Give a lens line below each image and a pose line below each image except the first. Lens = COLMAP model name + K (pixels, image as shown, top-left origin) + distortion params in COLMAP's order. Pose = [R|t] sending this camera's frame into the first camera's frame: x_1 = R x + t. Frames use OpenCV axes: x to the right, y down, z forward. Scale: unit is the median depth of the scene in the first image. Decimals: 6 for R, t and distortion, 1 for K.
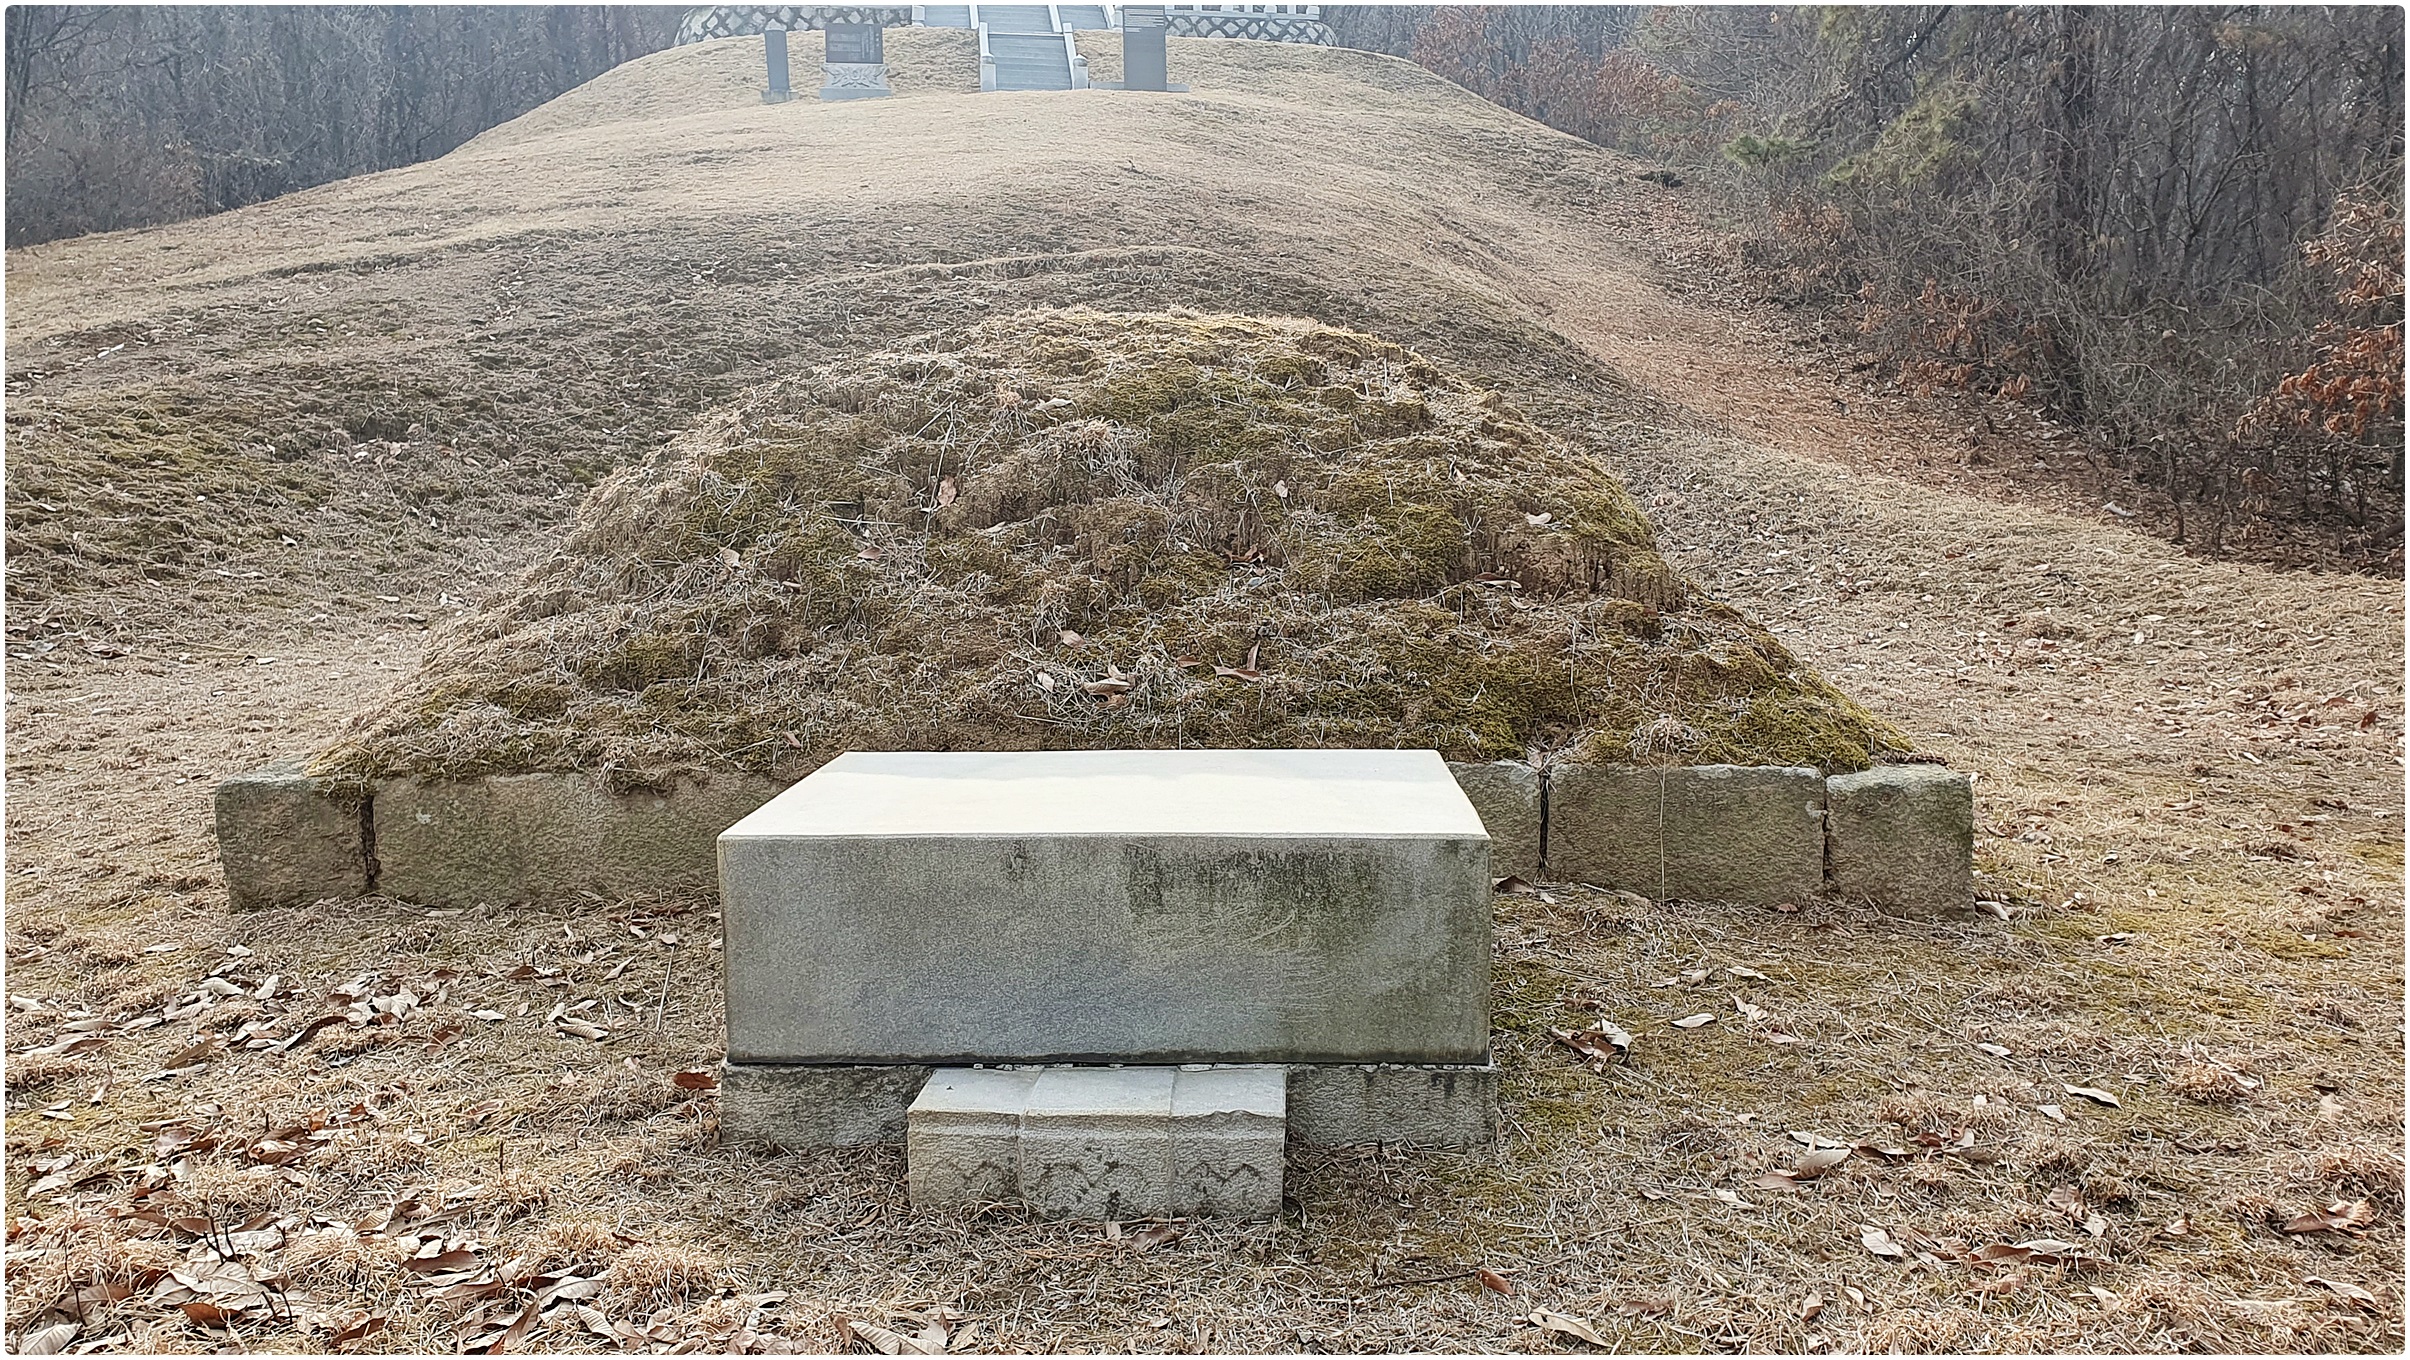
lens RADIAL K [[1880.1, 0, 1197.1], [0, 1880.1, 676.3], [0, 0, 1]] dist [0.010641, -0.005699]
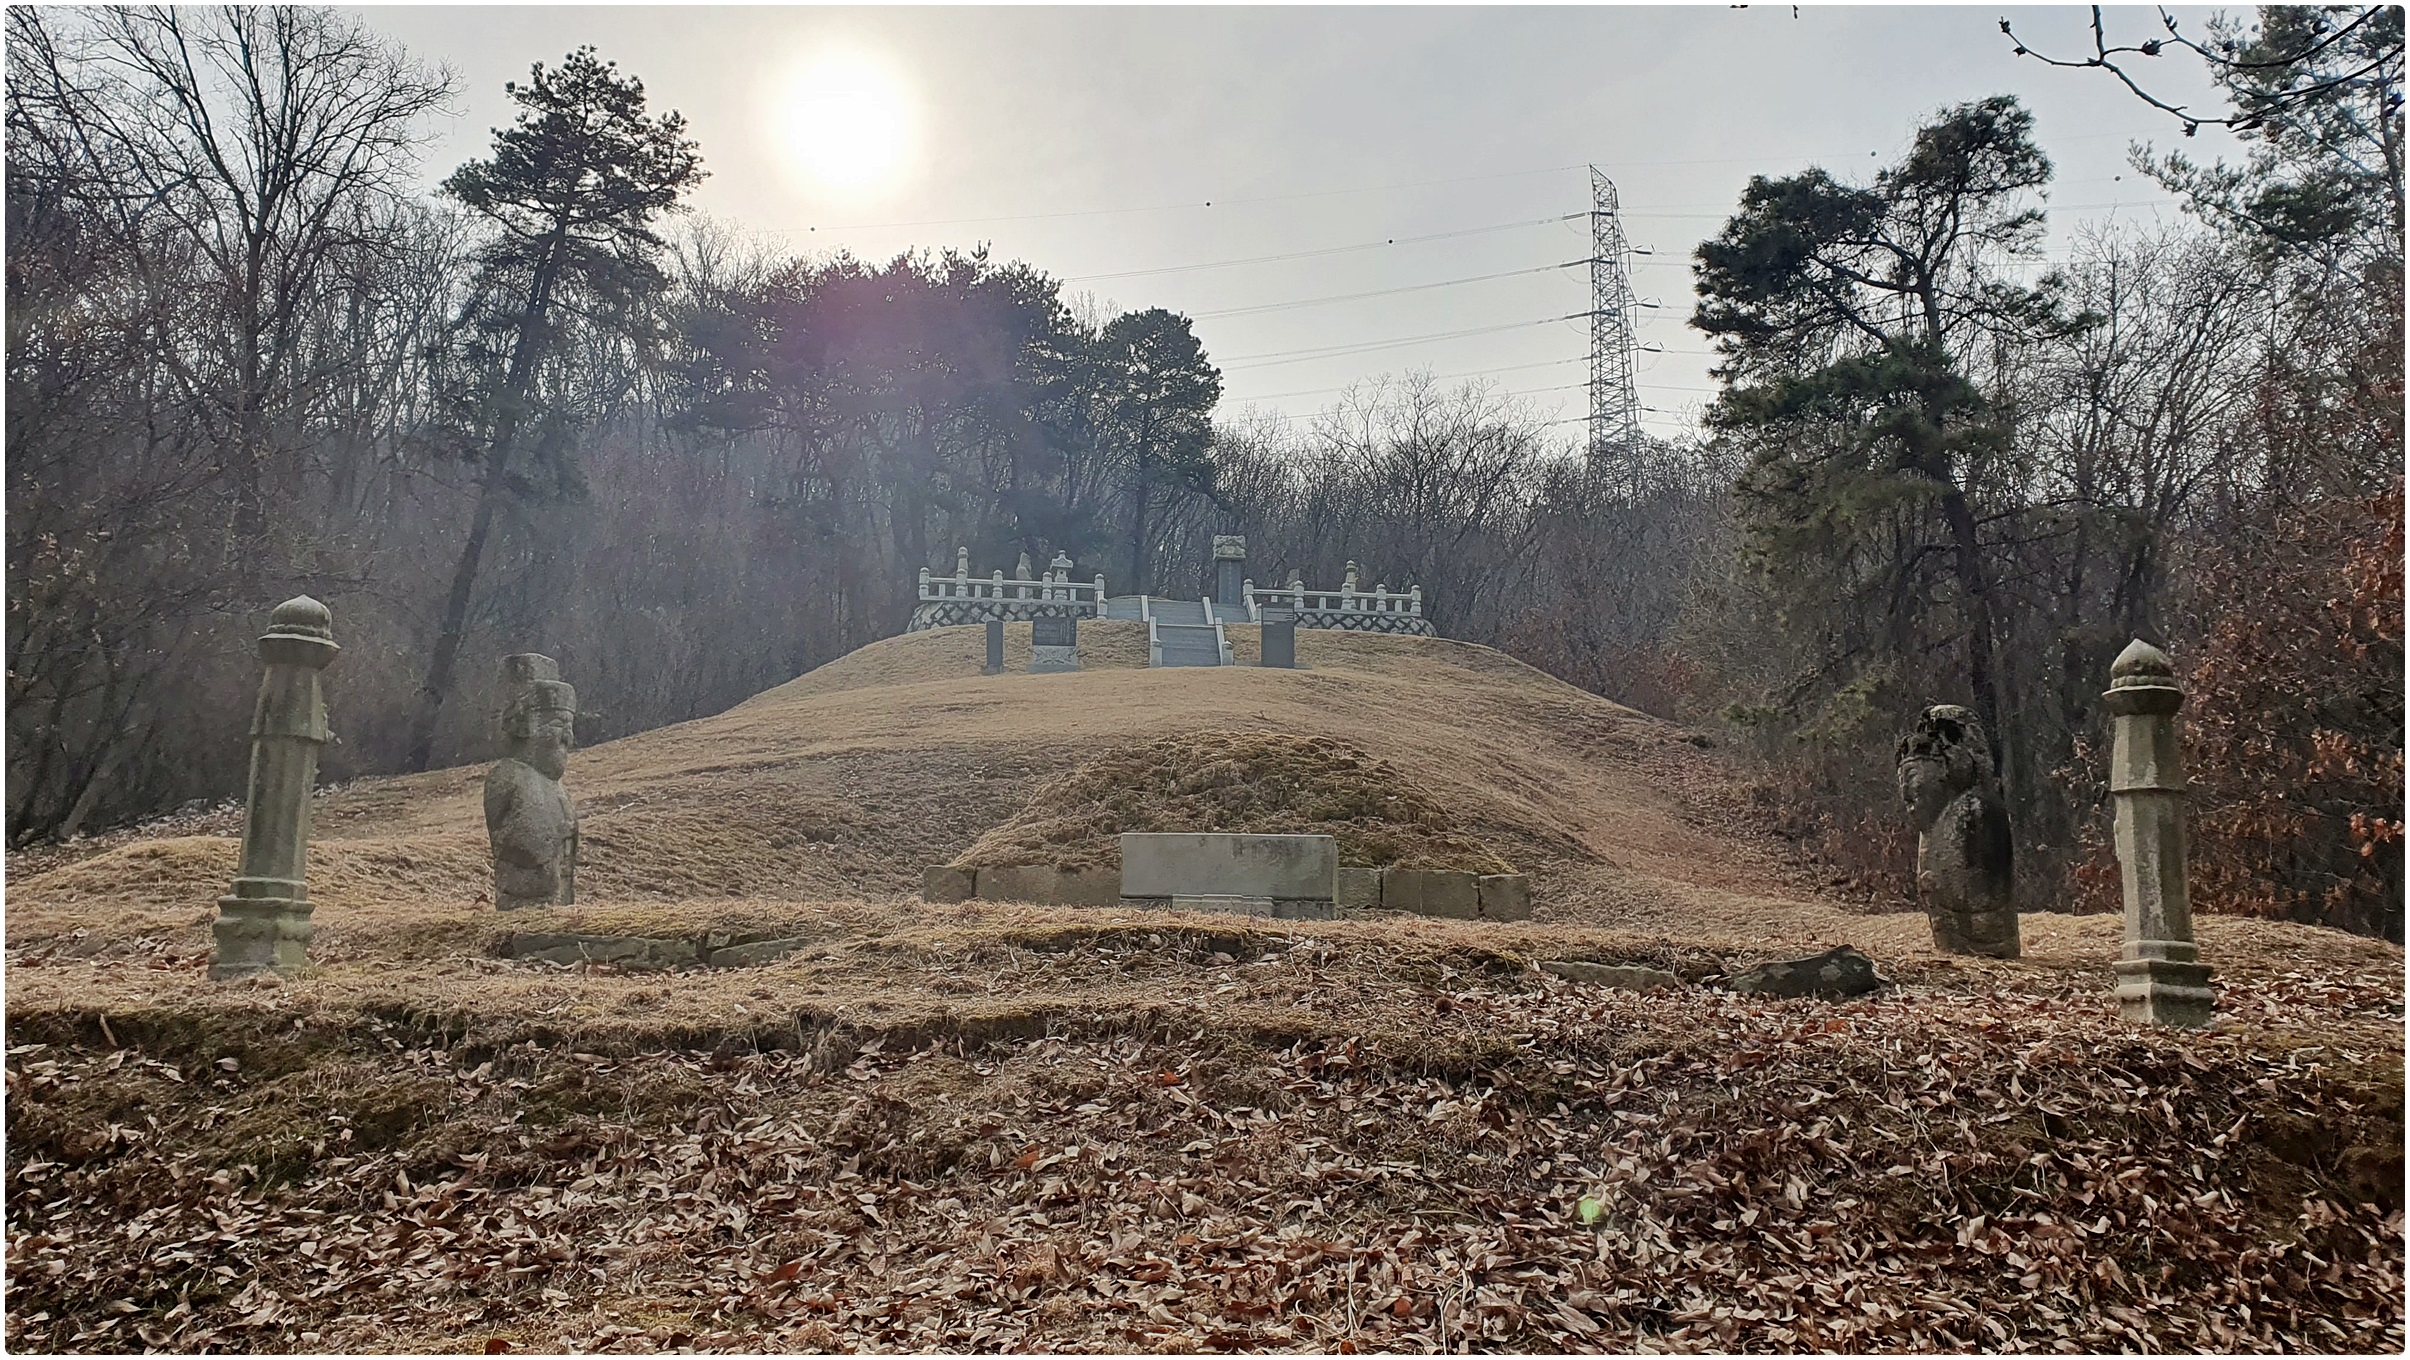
lens RADIAL K [[1880.1, 0, 1206.0], [0, 1880.1, 677.5], [0, 0, 1]] dist [0.010641, -0.005699]
pose [[0.997452, 0.010919, -0.070494, 0.020080], [-0.031342, 0.954804, -0.295580, 0.107434], [0.064081, 0.297037, 0.952713, -0.315633]]
